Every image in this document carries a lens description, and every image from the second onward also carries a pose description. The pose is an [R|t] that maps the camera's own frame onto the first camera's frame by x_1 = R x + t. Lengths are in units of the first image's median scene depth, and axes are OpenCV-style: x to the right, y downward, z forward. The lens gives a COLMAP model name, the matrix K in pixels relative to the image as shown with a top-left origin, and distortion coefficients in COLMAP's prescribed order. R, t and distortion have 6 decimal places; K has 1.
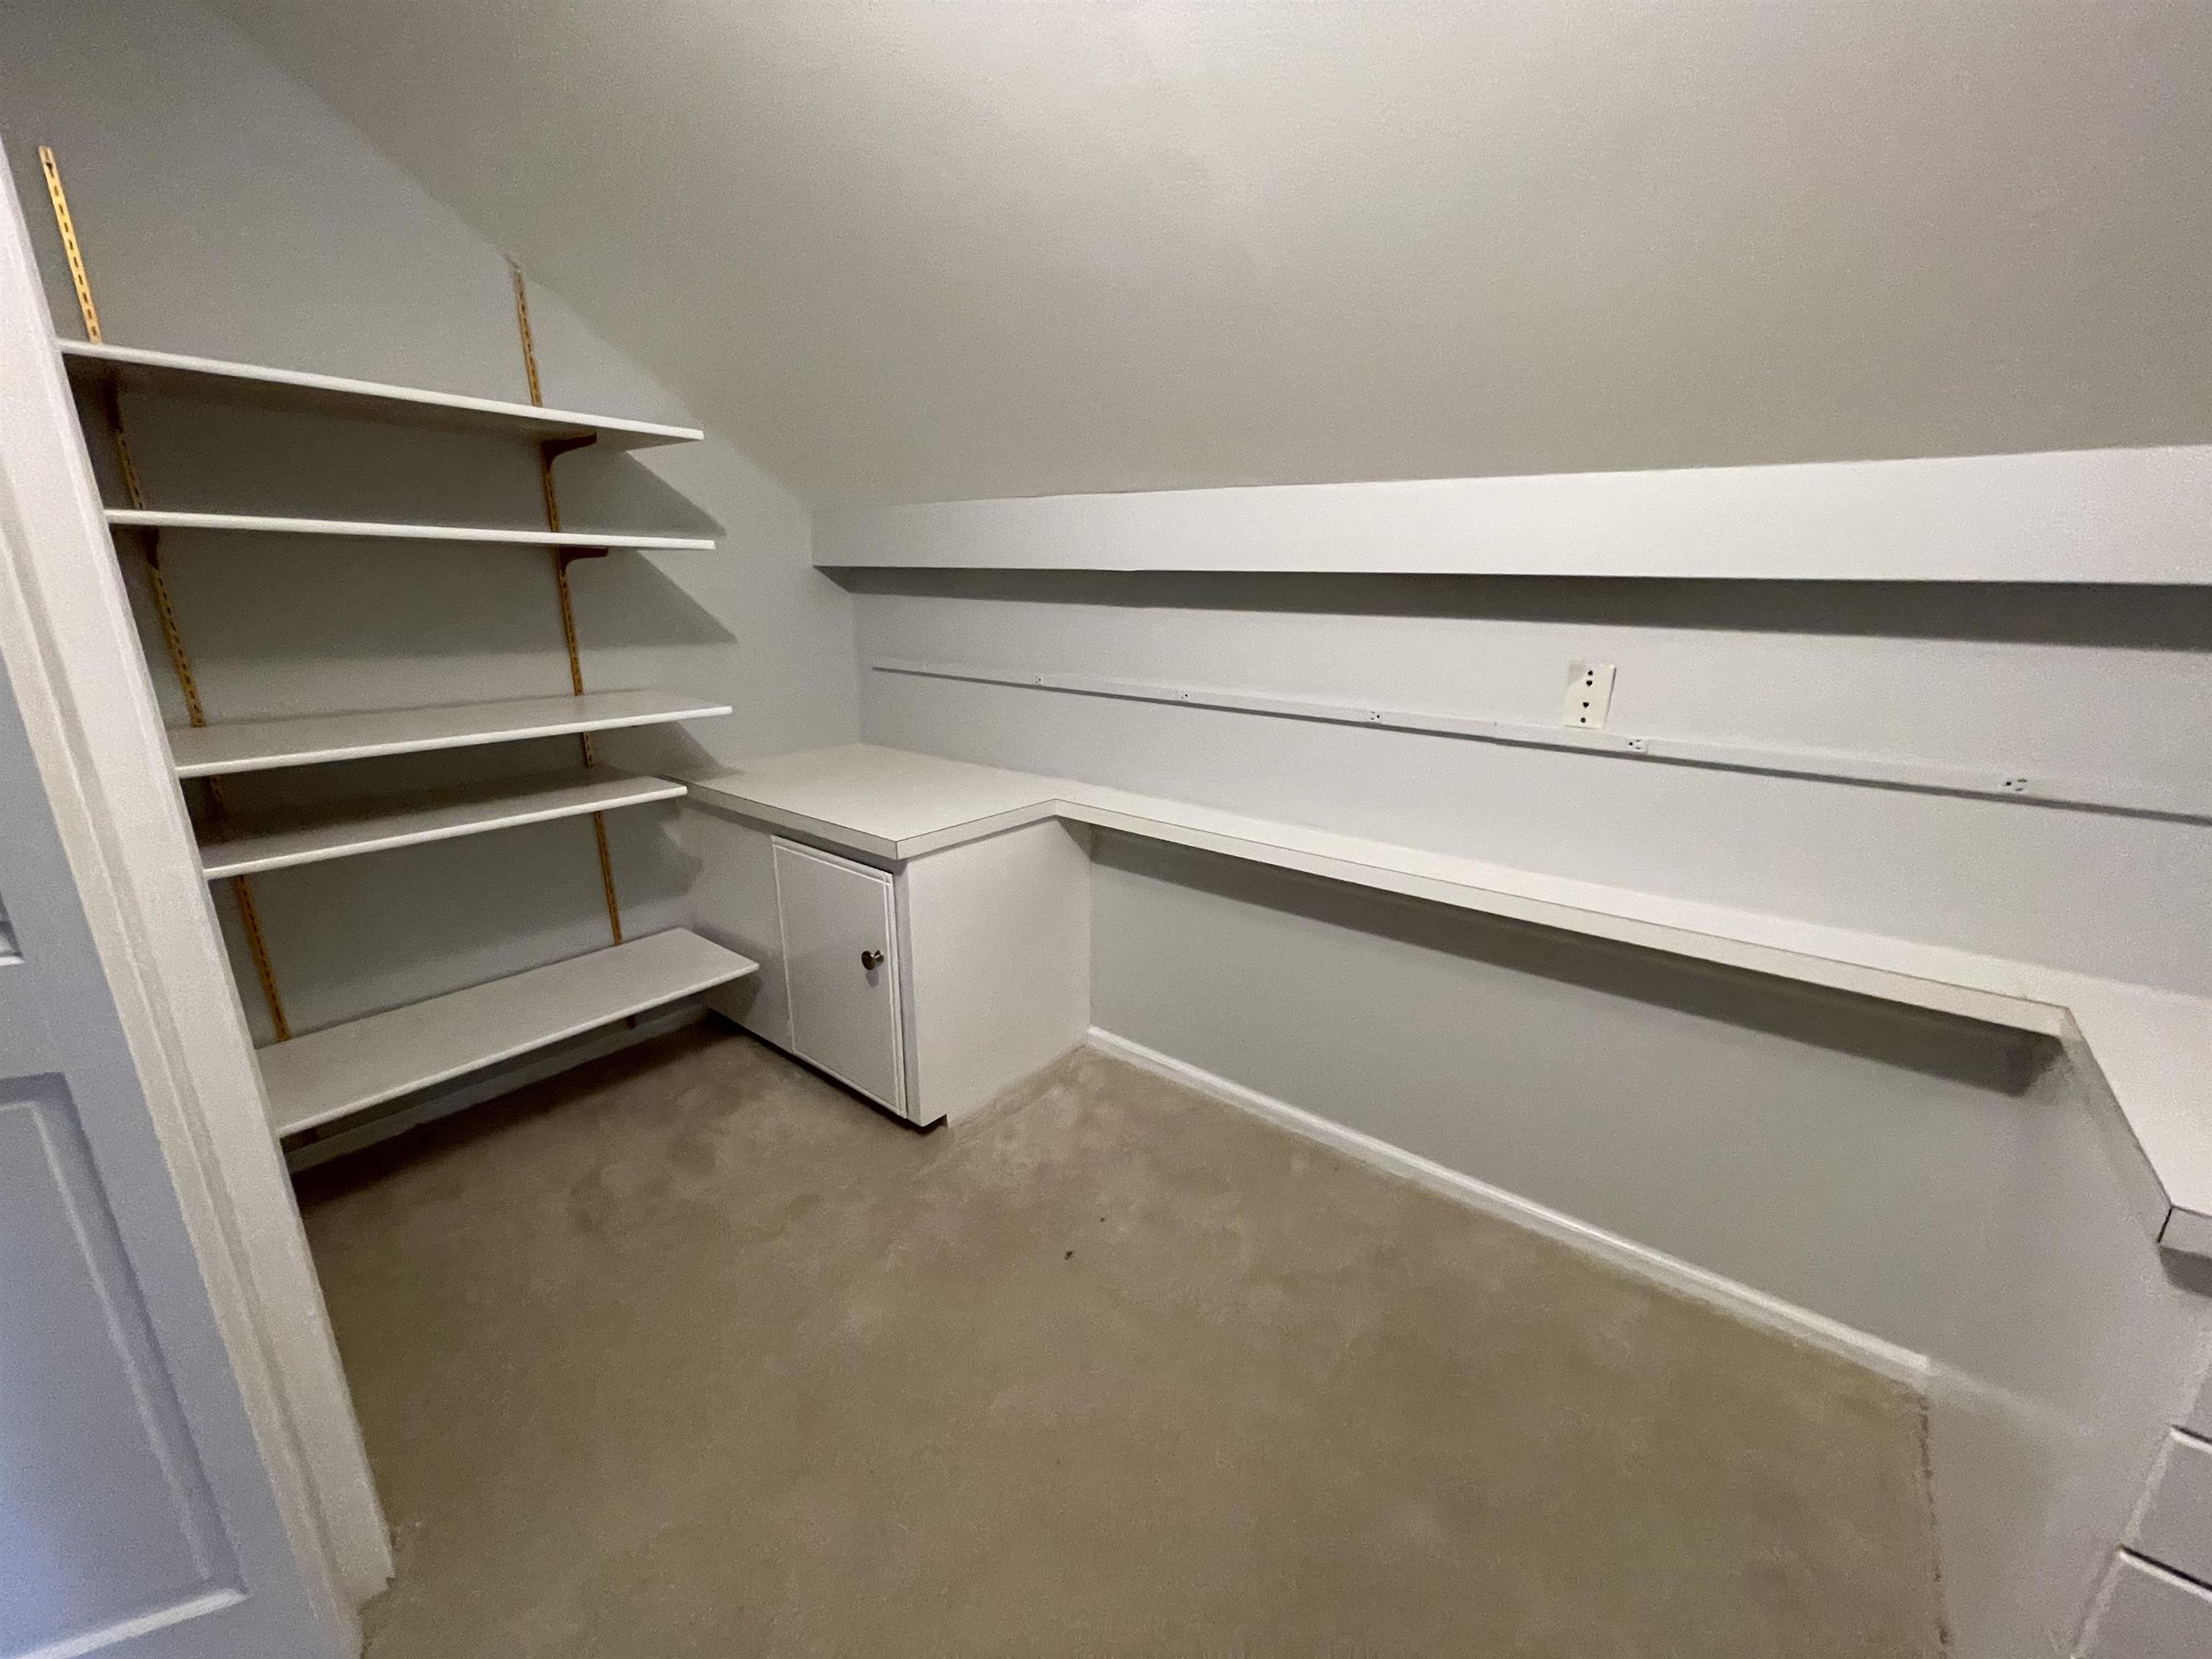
lens RADIAL K [[908.1, 0, 1120.3], [0, 908.1, 833.5], [0, 0, 1]] dist [0.009347, 0.004330]
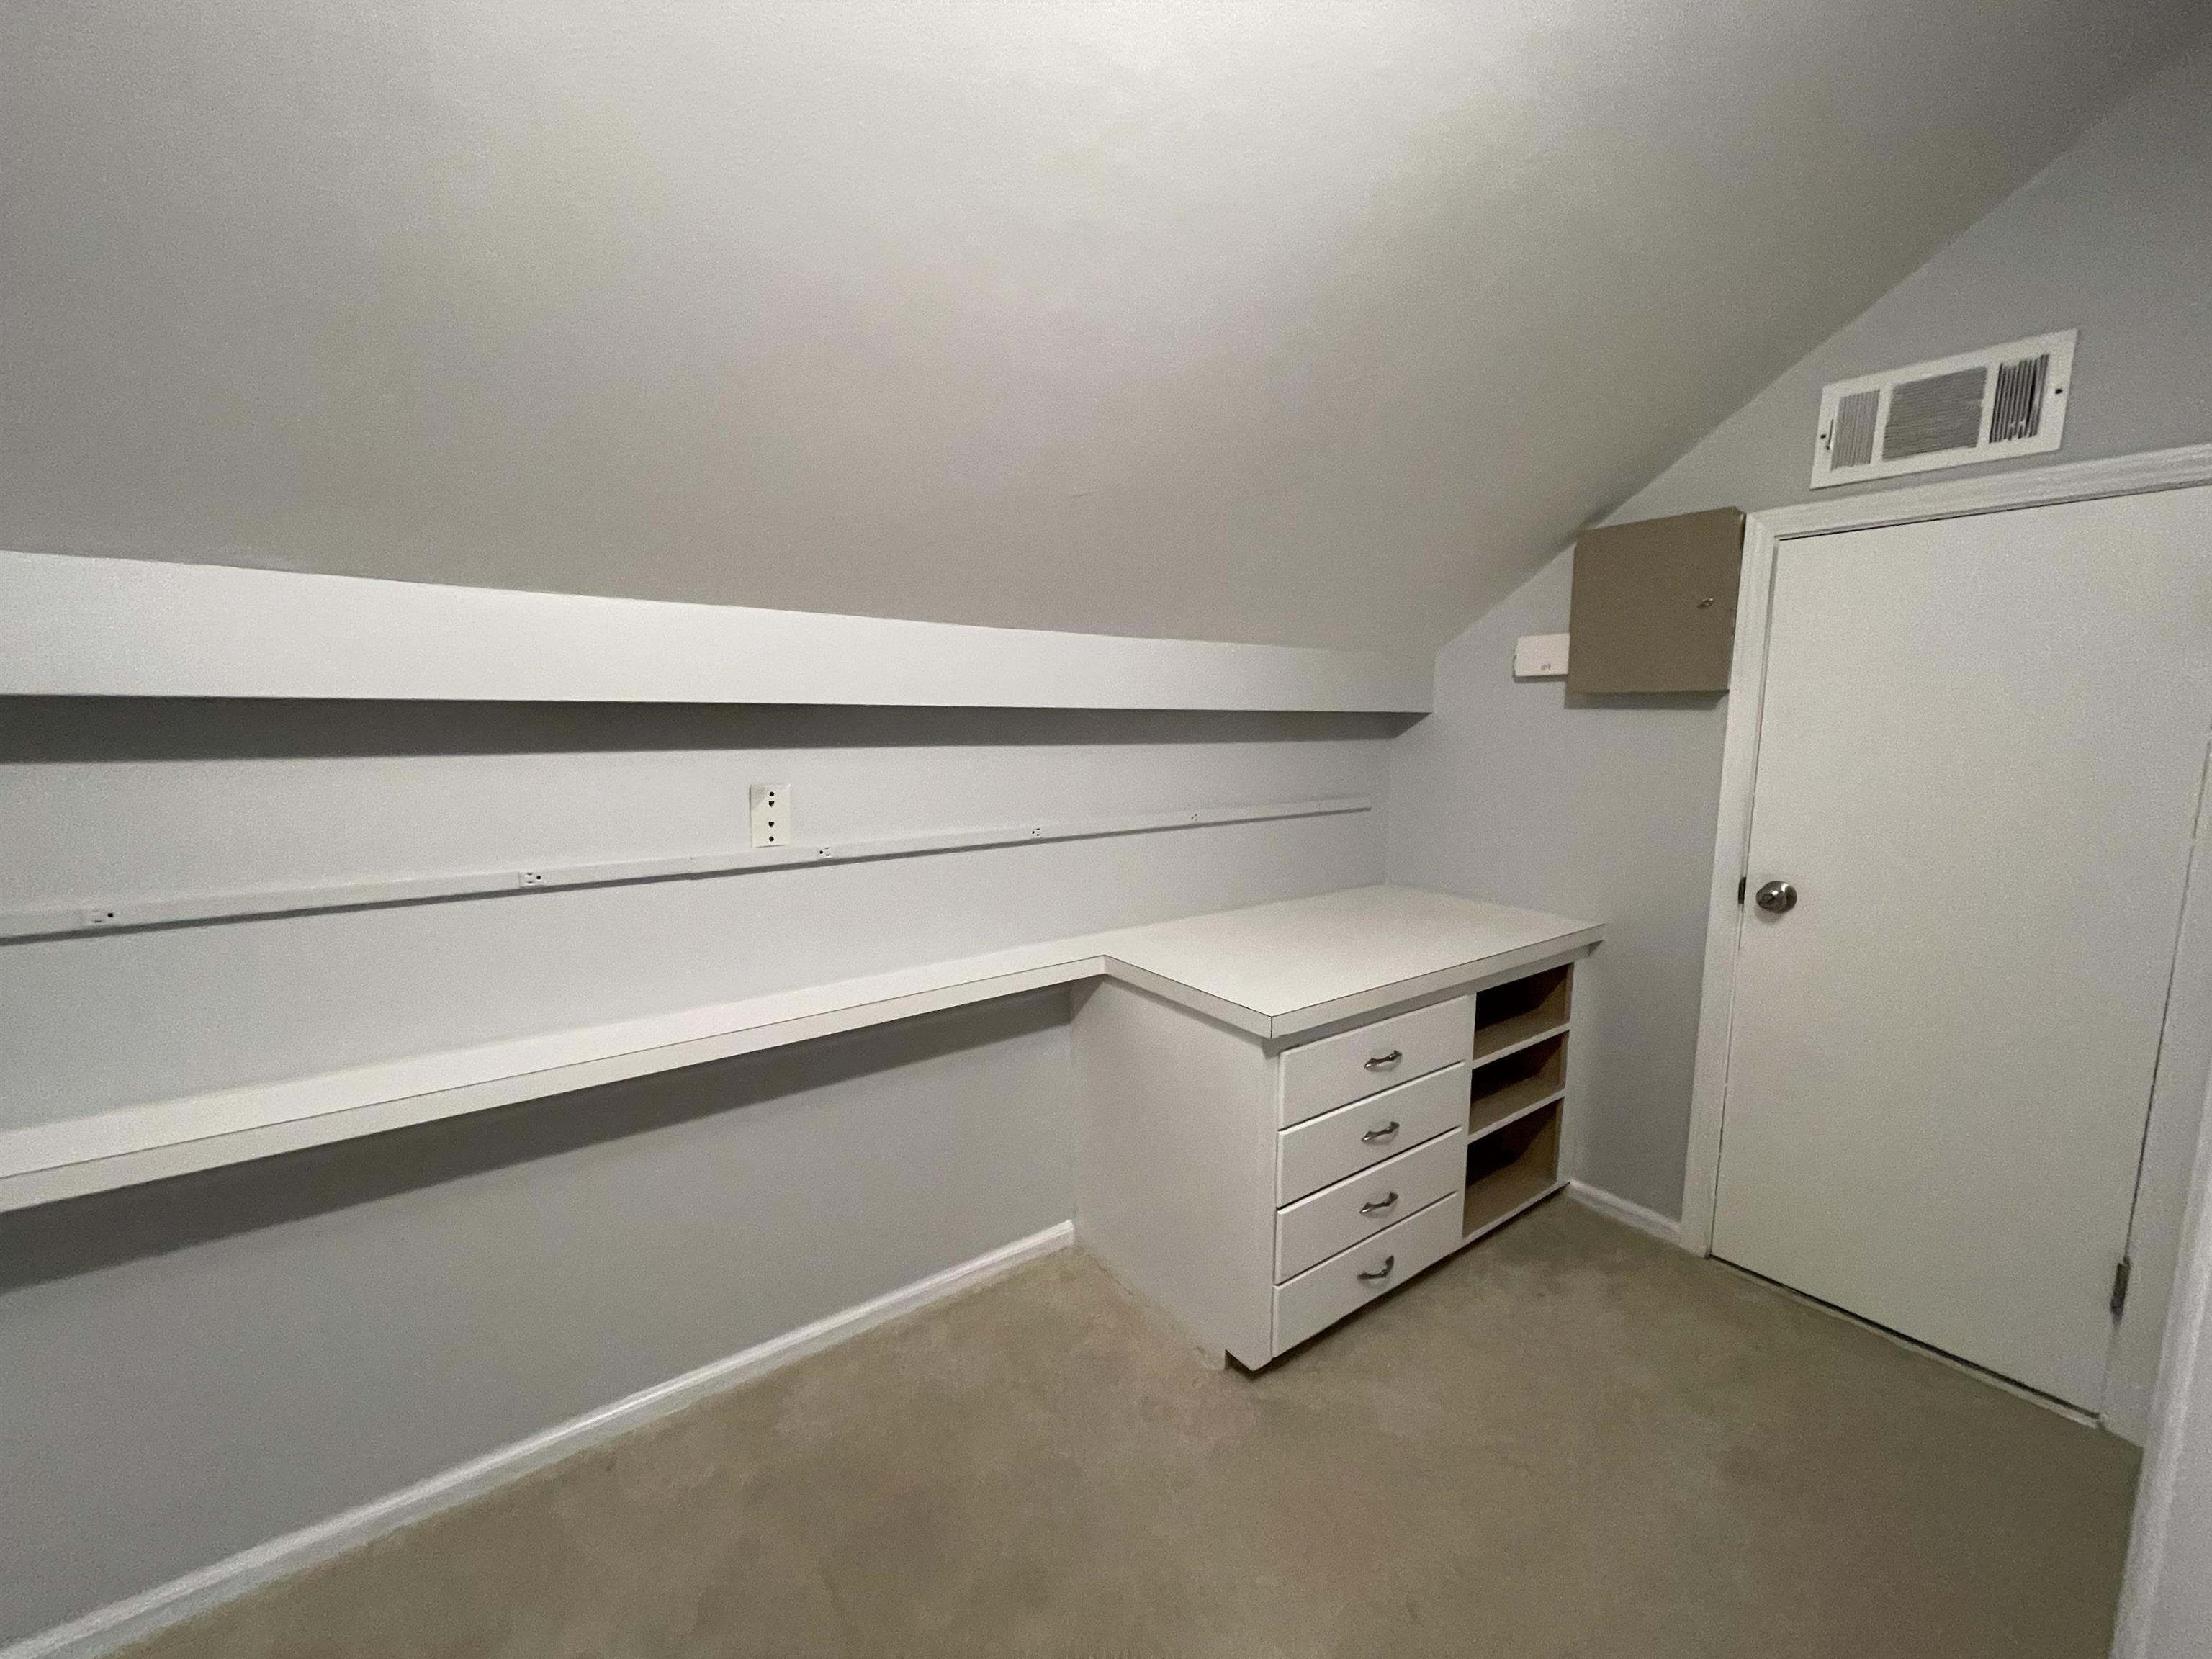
lens RADIAL K [[908.1, 0, 1117.3], [0, 908.1, 825.5], [0, 0, 1]] dist [0.009347, 0.004330]
pose [[0.276996, -0.133288, 0.951582, -0.374822], [0.270109, 0.961199, 0.056009, -0.091018], [-0.922125, 0.241517, 0.302251, 0.317378]]
